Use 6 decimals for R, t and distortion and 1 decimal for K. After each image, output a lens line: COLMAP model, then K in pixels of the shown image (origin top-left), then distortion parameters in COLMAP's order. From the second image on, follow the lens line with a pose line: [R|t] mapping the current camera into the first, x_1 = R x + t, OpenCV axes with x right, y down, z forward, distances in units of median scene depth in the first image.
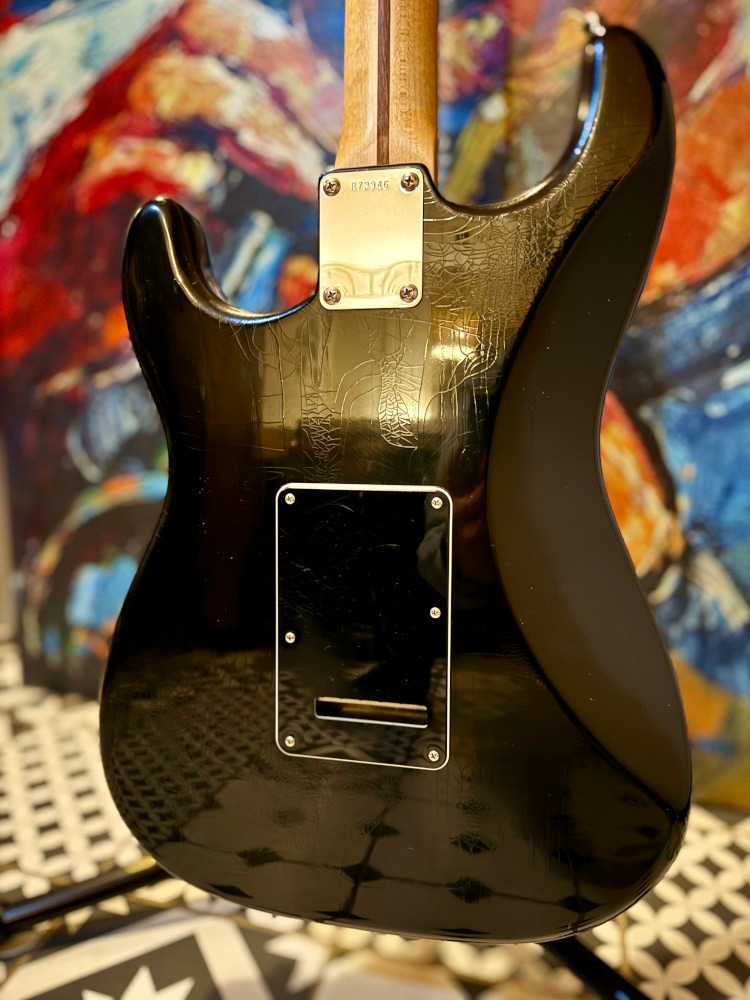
lens RADIAL K [[729.2, 0, 374.4], [0, 729.2, 493.5], [0, 0, 1]] dist [-0.017065, -0.003821]
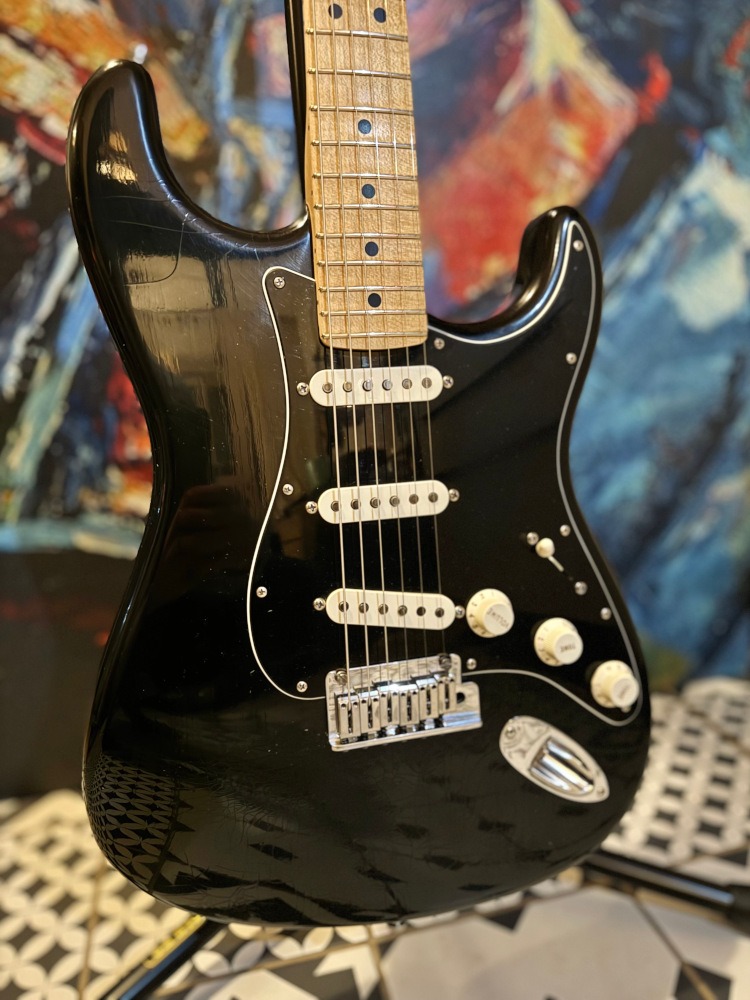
lens RADIAL K [[729.2, 0, 378.2], [0, 729.2, 496.2], [0, 0, 1]] dist [-0.017065, -0.003821]
pose [[0.877008, -0.177811, 0.446364, -0.299610], [0.167838, 0.983853, 0.062158, -0.040854], [-0.450209, 0.020404, 0.892690, 0.059926]]
